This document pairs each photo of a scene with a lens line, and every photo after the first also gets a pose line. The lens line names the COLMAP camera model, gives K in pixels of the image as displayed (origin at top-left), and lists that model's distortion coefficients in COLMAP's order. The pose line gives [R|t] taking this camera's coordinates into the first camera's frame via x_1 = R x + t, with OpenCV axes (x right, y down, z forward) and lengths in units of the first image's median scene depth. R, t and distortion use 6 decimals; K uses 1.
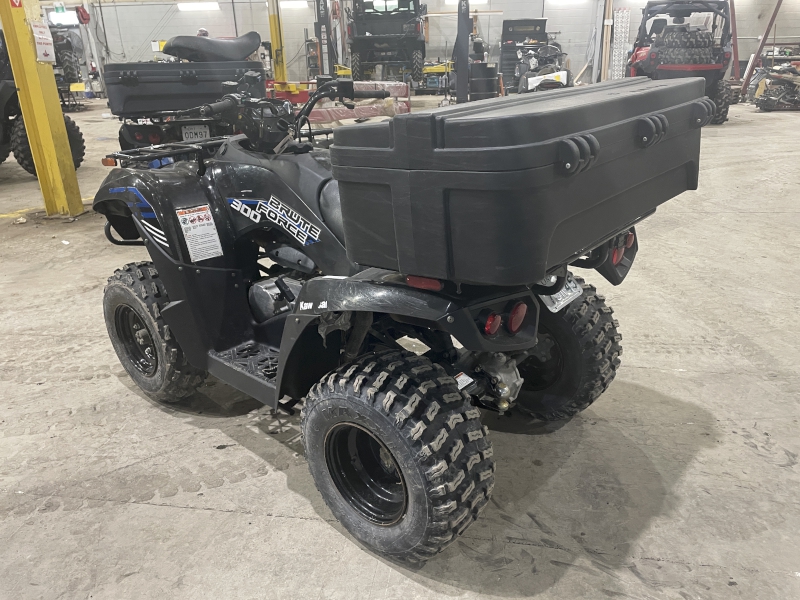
lens RADIAL K [[607.2, 0, 397.9], [0, 607.2, 299.9], [0, 0, 1]] dist [0.045461, -0.061670]
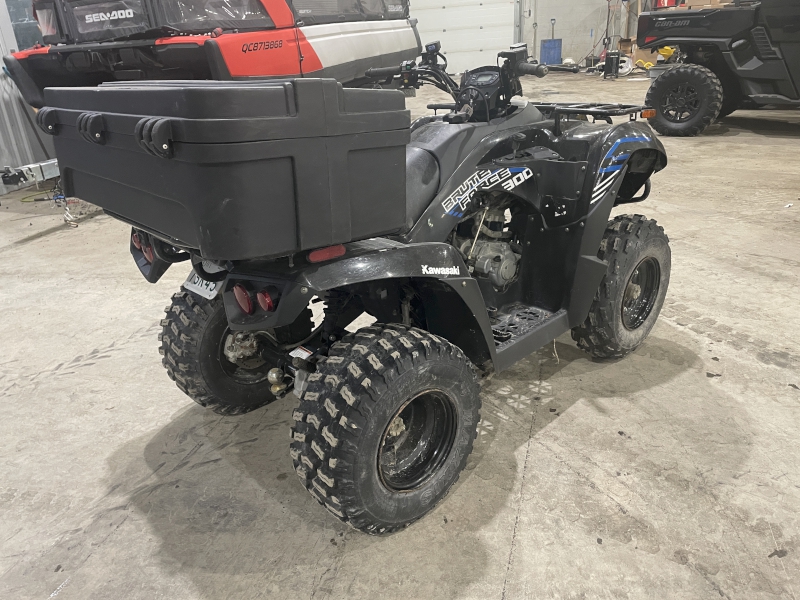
lens RADIAL K [[607.2, 0, 396.4], [0, 607.2, 297.2], [0, 0, 1]] dist [0.045461, -0.061670]
pose [[-0.123923, 0.415091, -0.901301, 1.058331], [-0.310278, 0.846547, 0.432535, -0.485253], [0.942534, 0.333255, 0.023887, 1.179040]]
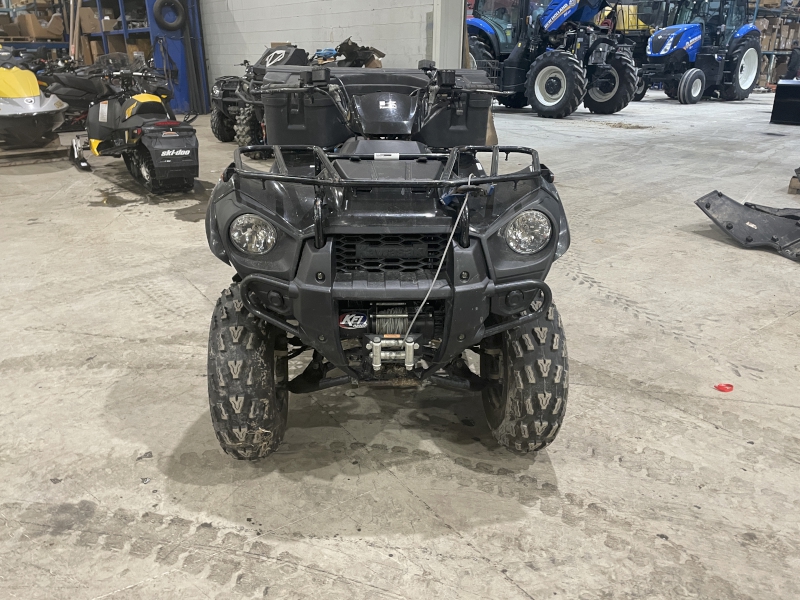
lens RADIAL K [[607.2, 0, 395.6], [0, 607.2, 297.3], [0, 0, 1]] dist [0.045461, -0.061670]
pose [[-0.690768, -0.245646, 0.680071, -1.101361], [0.283384, 0.773314, 0.567168, -0.731427], [-0.665231, 0.584503, -0.464569, 1.926208]]
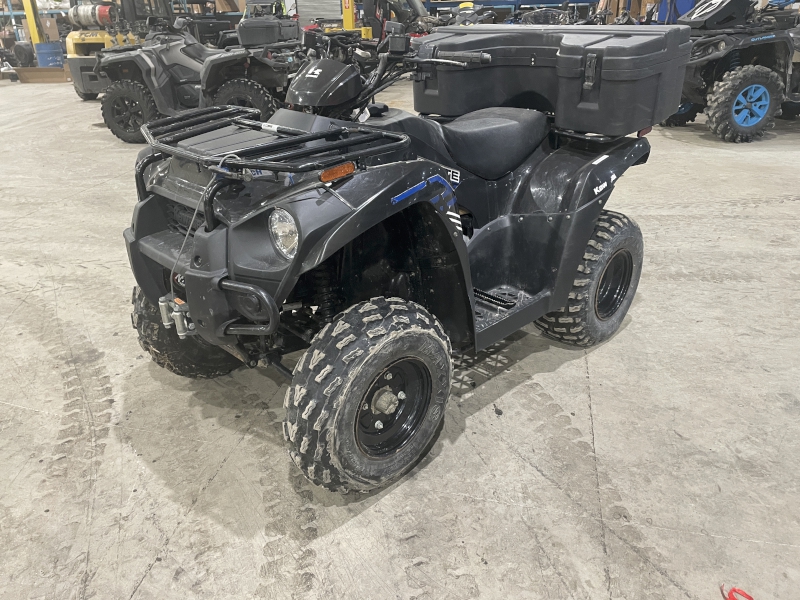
lens RADIAL K [[607.2, 0, 395.3], [0, 607.2, 300.4], [0, 0, 1]] dist [0.045461, -0.061670]
pose [[0.075952, -0.401258, 0.912811, -1.321427], [0.393259, 0.853303, 0.342377, -0.365389], [-0.916285, 0.332967, 0.222608, 1.035909]]
